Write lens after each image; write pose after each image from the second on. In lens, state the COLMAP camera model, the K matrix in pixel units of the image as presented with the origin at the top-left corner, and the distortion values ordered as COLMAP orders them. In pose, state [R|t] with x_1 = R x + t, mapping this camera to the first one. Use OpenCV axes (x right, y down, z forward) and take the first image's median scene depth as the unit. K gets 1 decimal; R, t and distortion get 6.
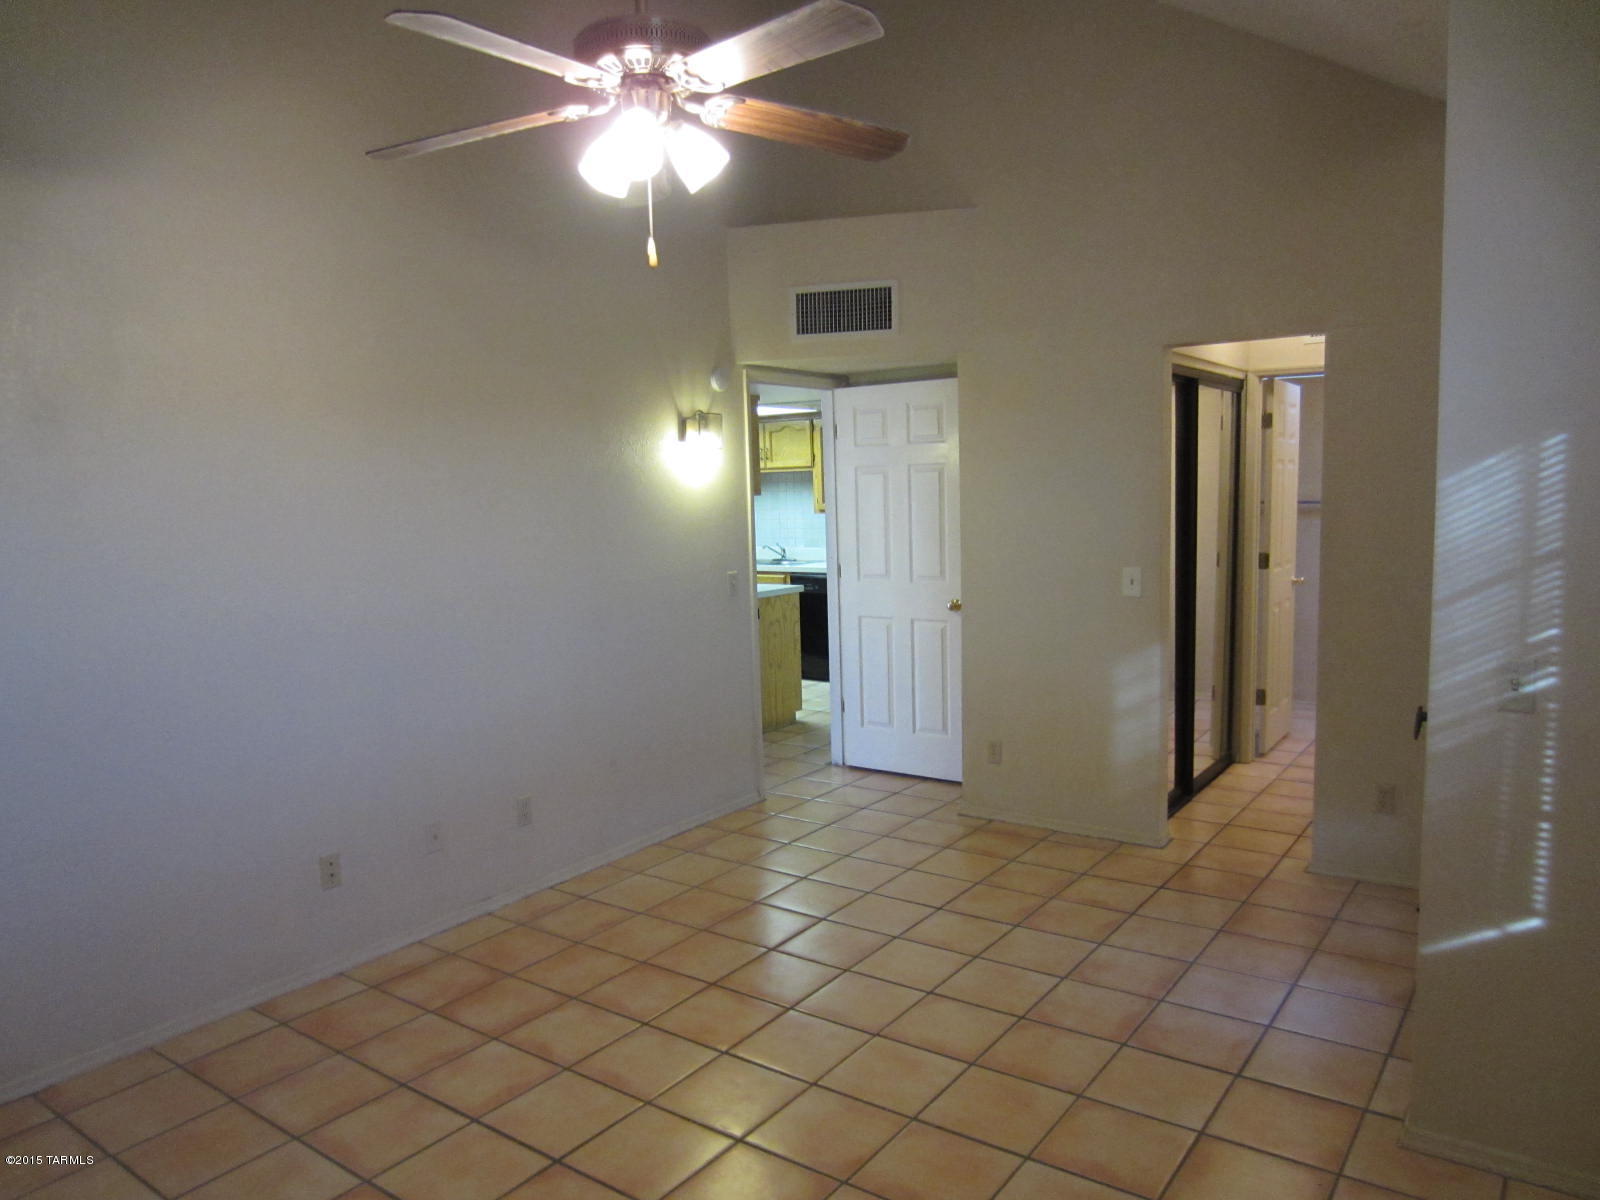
lens RADIAL K [[1124.2, 0, 801.2], [0, 1124.2, 623.5], [0, 0, 1]] dist [-0.038701, 0.000911]
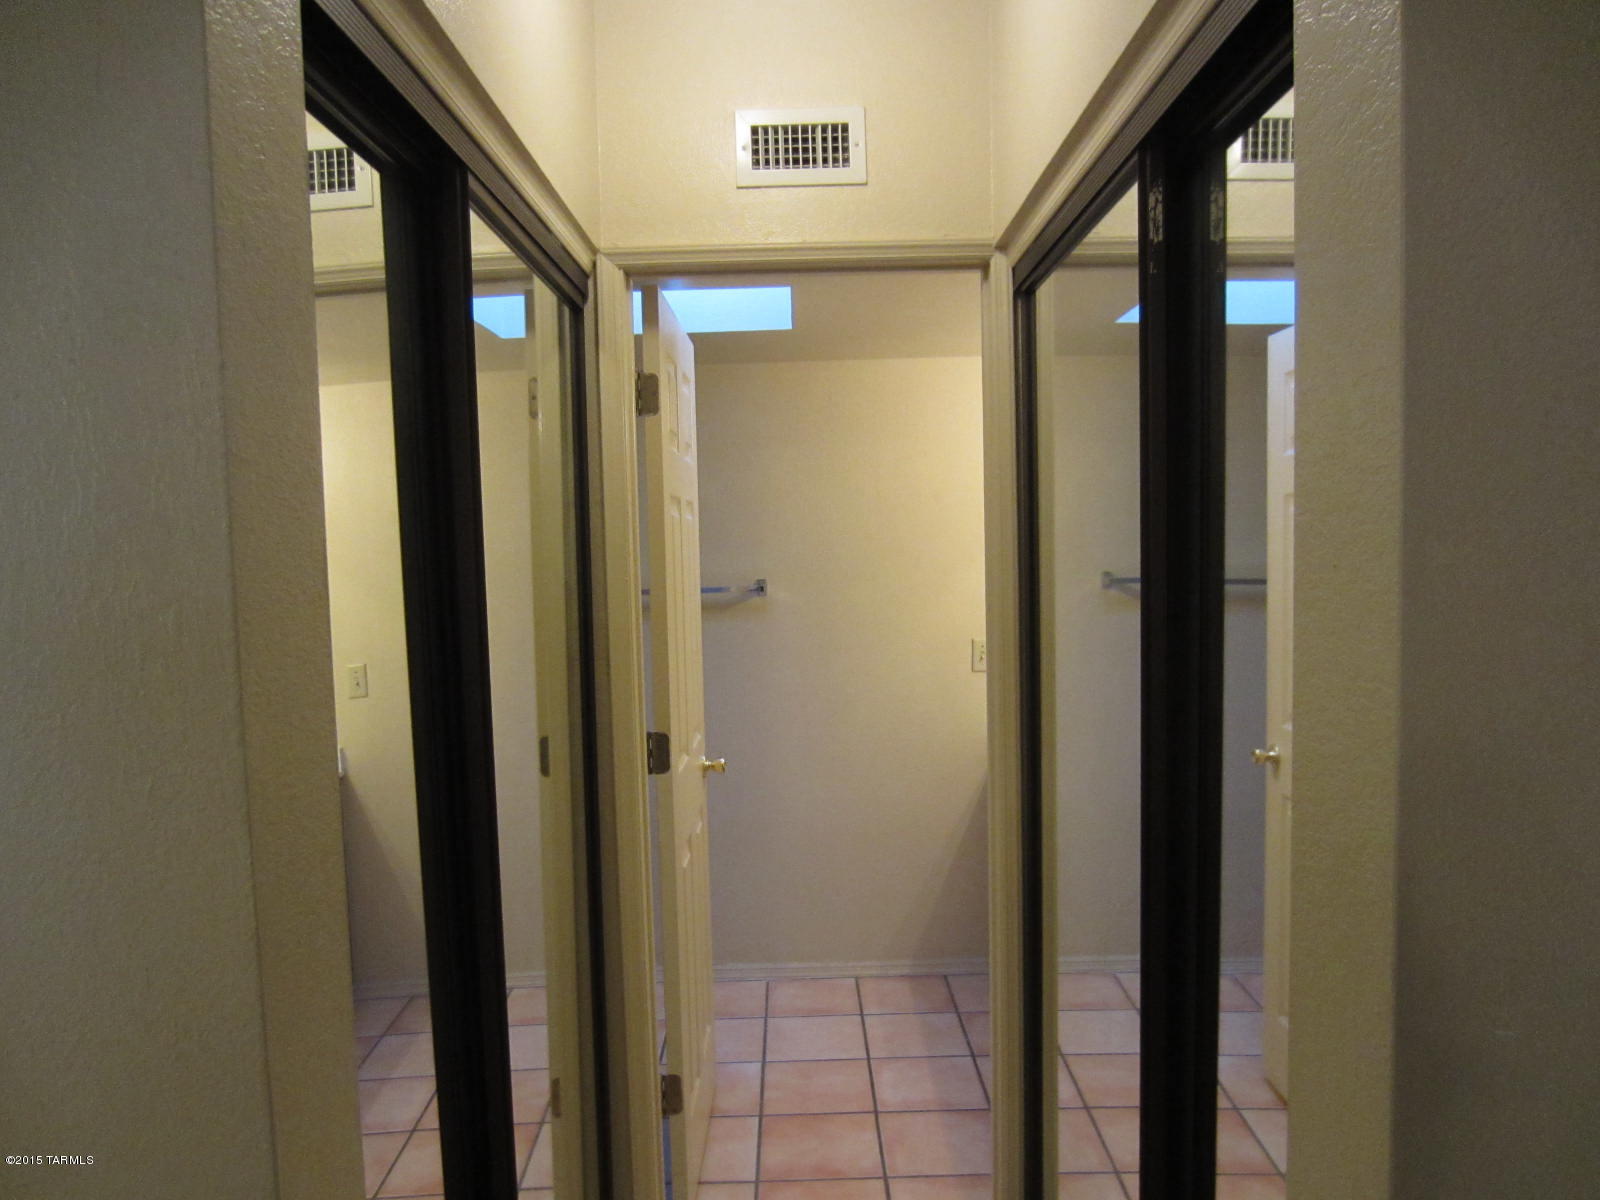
lens RADIAL K [[1124.2, 0, 801.2], [0, 1124.2, 623.5], [0, 0, 1]] dist [-0.038701, 0.000911]
pose [[0.830725, -0.030301, 0.555857, 0.243921], [0.069324, 0.996376, -0.049289, -0.079193], [-0.552349, 0.079480, 0.829815, 0.656187]]
